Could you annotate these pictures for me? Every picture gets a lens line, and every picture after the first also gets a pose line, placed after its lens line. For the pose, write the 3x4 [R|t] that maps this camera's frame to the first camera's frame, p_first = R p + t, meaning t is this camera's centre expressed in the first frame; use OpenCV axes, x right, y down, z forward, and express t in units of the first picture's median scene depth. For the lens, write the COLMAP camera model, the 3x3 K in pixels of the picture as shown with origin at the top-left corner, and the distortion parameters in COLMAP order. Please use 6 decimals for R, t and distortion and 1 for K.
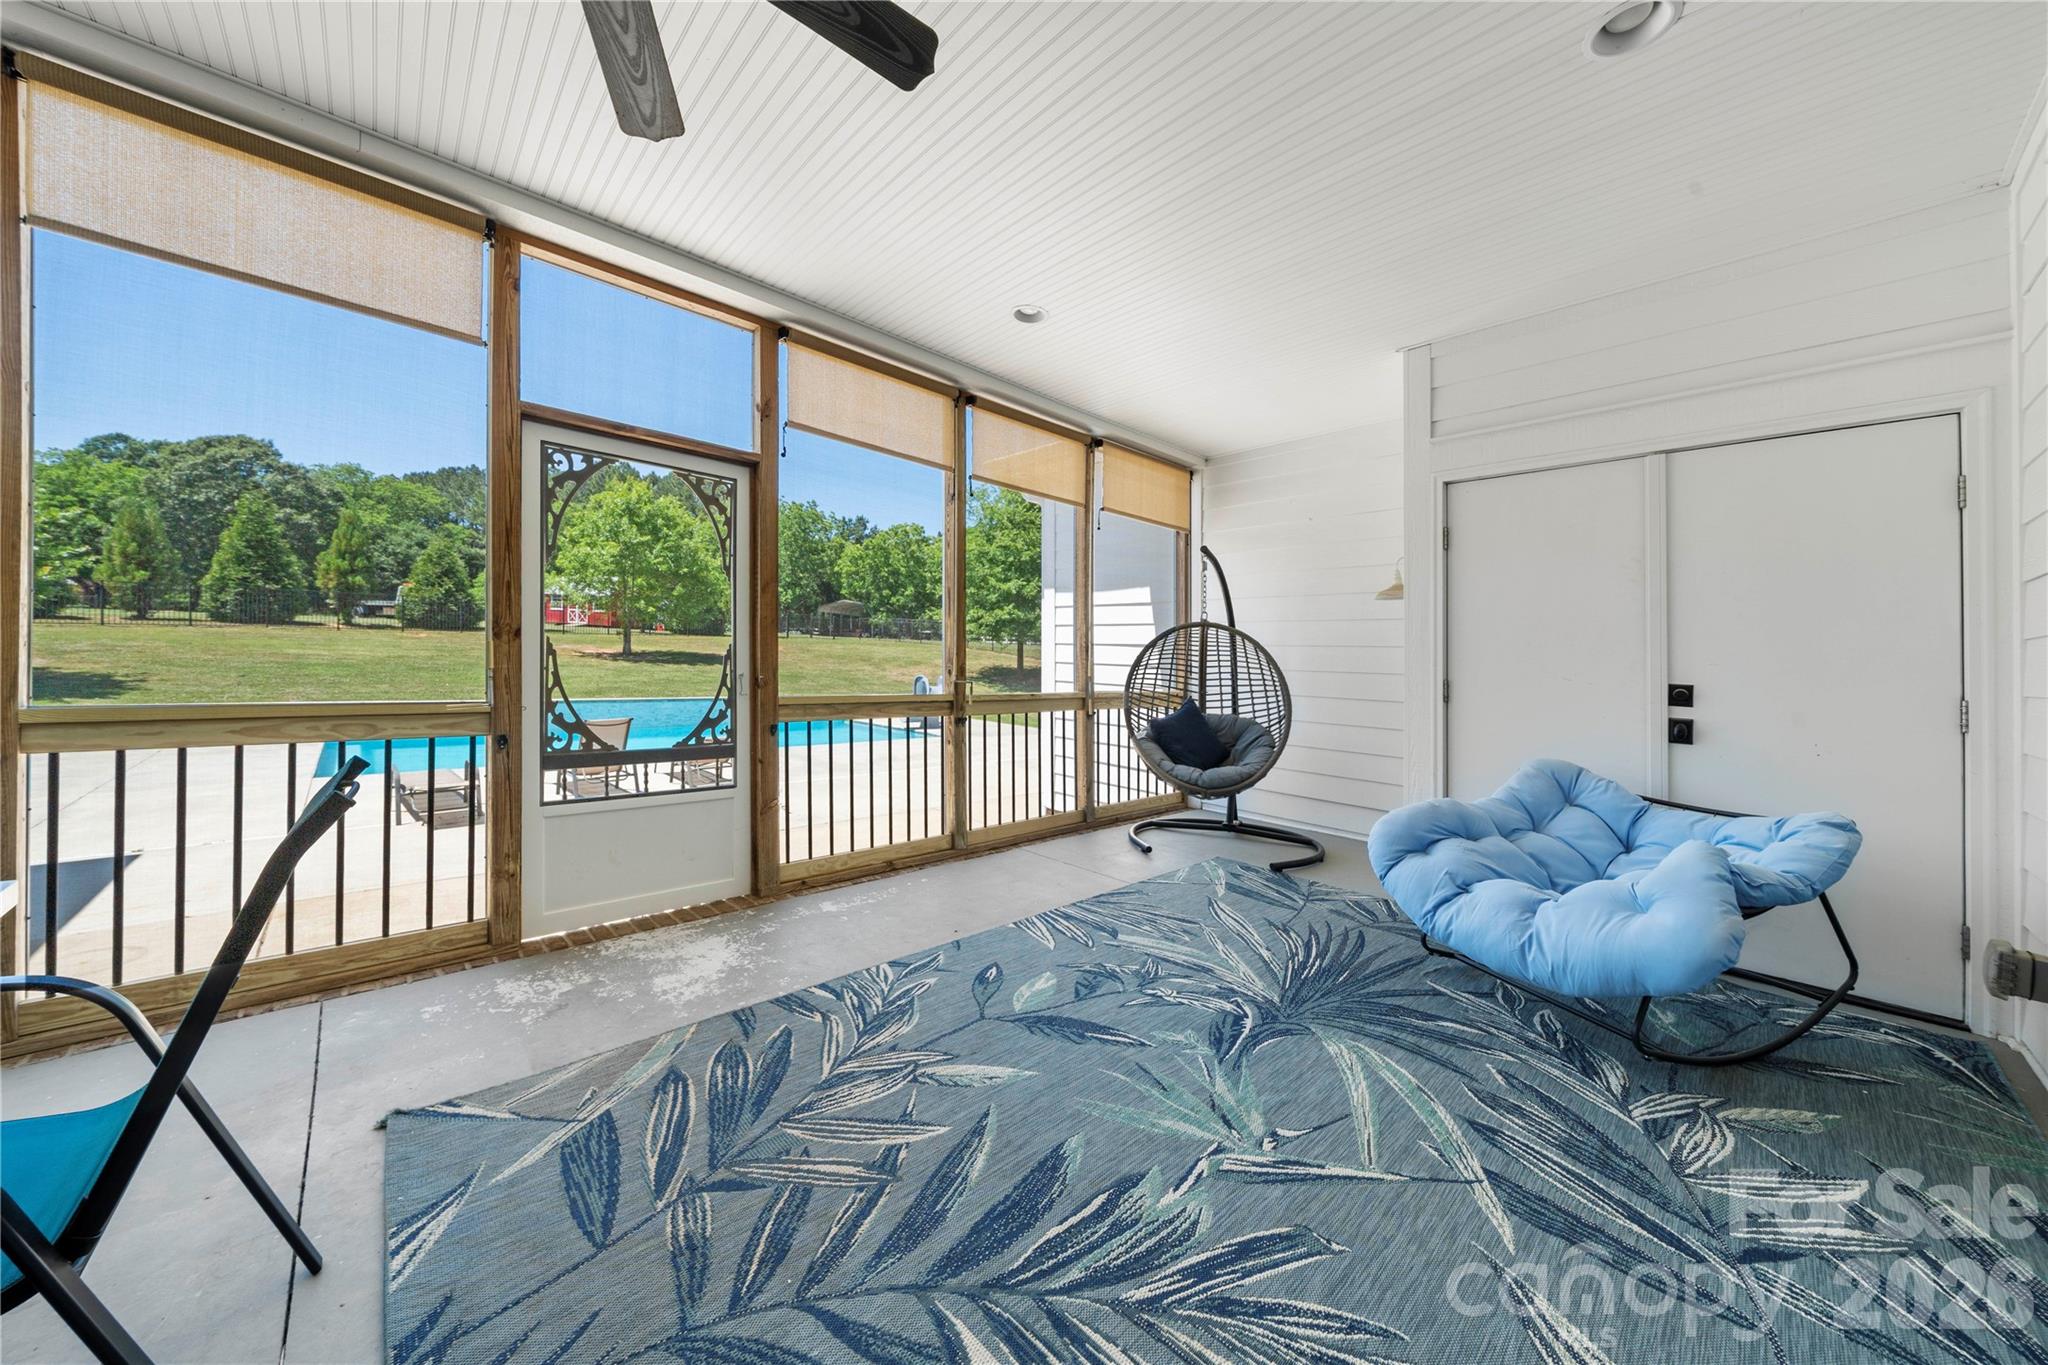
lens RADIAL K [[691.7, 0, 1027.2], [0, 691.7, 670.0], [0, 0, 1]] dist [0.000909, -0.003322]
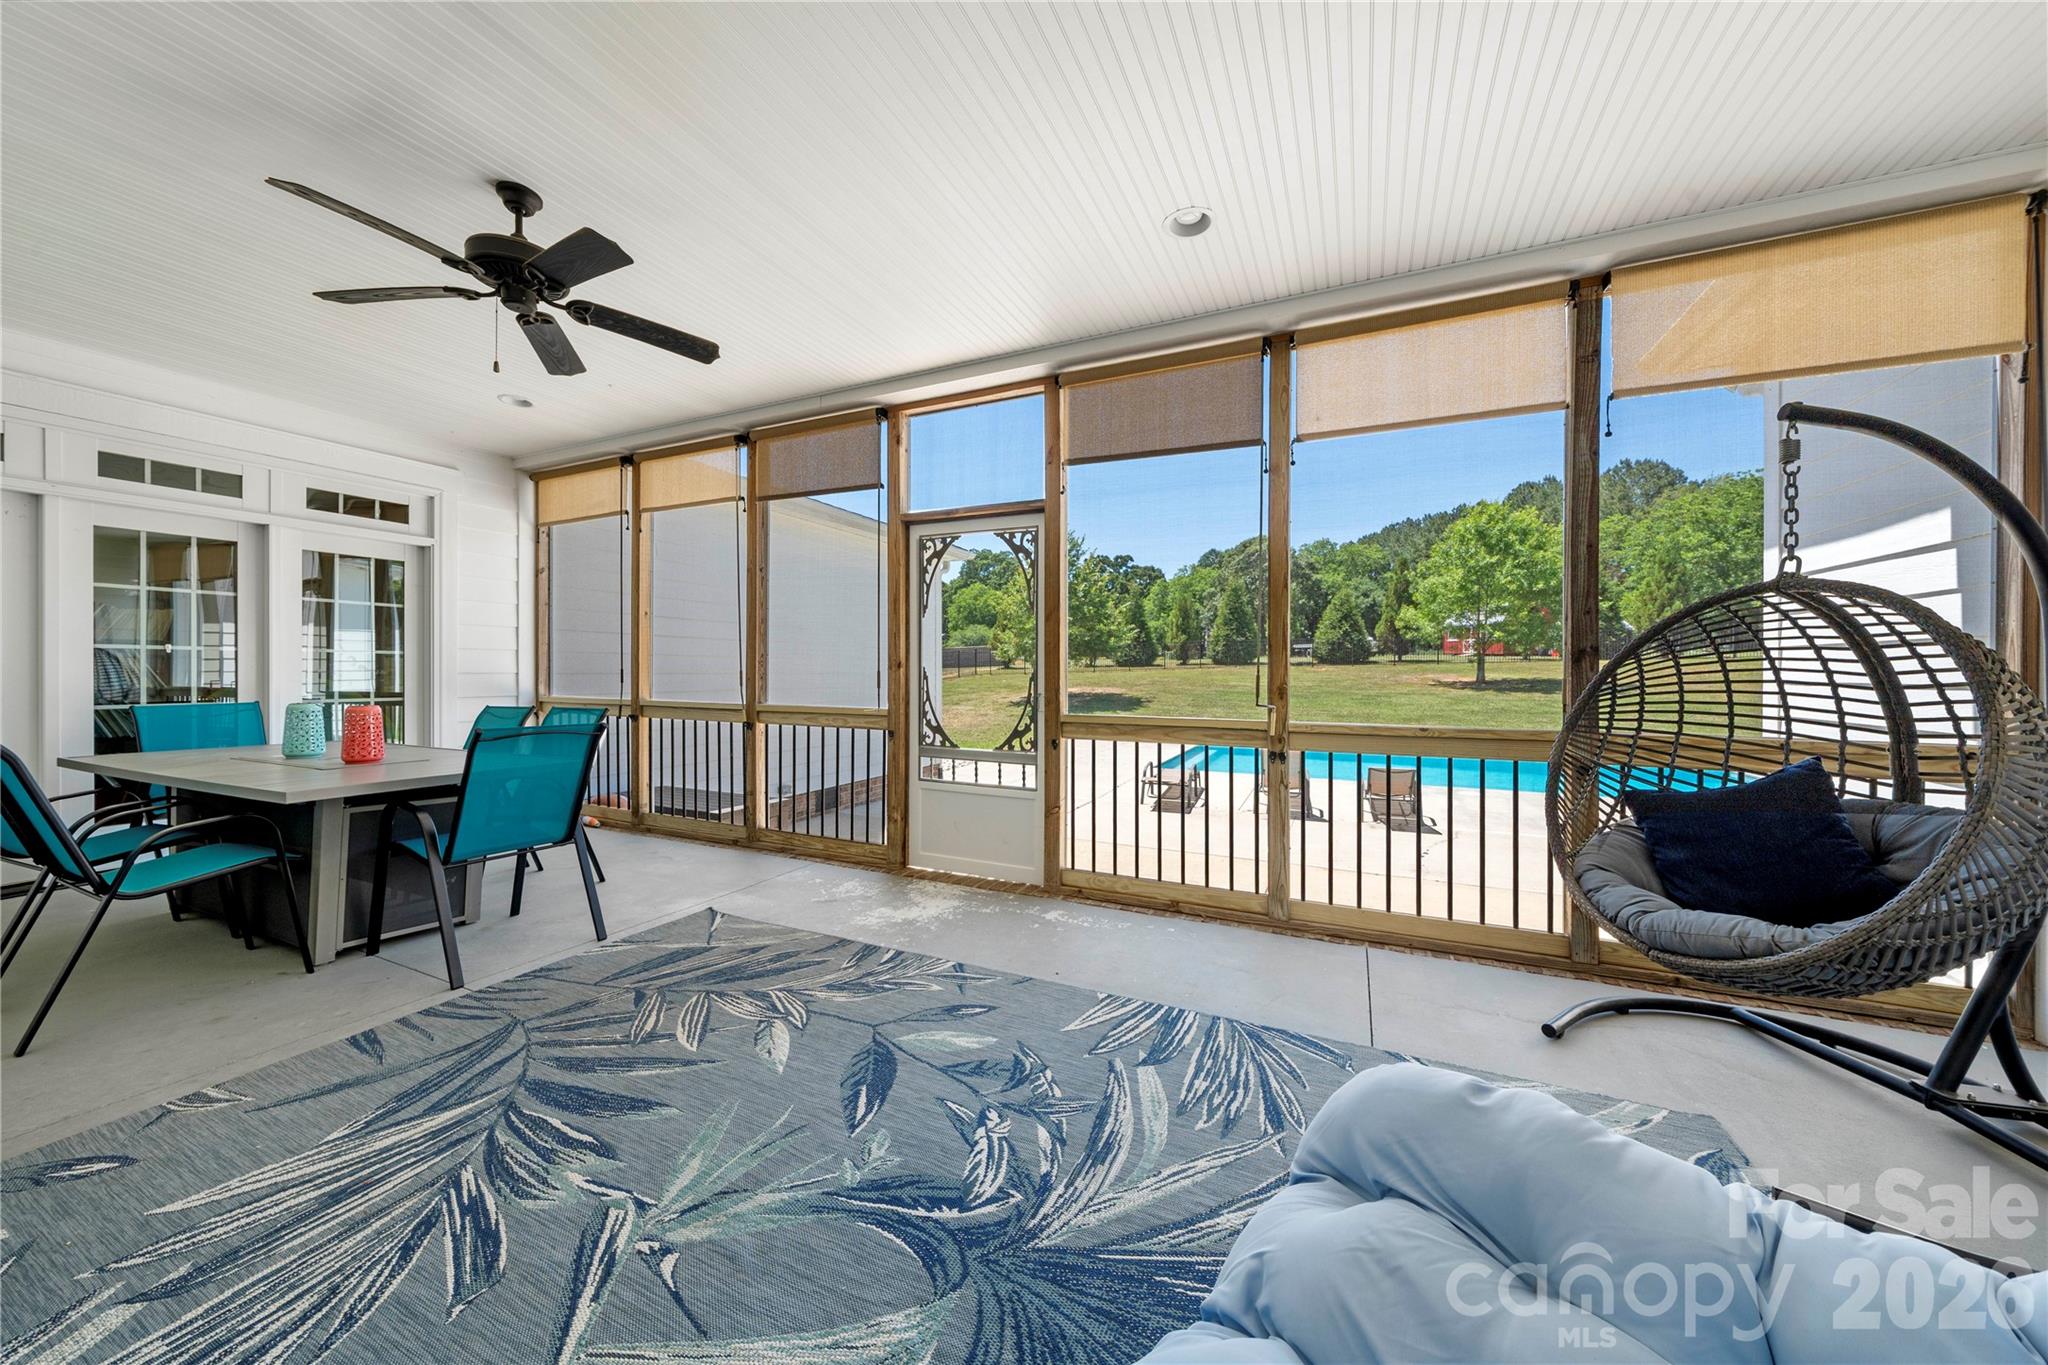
lens RADIAL K [[682.0, 0, 1026.9], [0, 682.0, 698.2], [0, 0, 1]] dist [-0.000569, -0.001164]
pose [[0.384946, 0.006966, -0.922913, 0.808647], [-0.008433, 0.999956, 0.004030, 0.011858], [0.922900, 0.006231, 0.384988, 0.697917]]
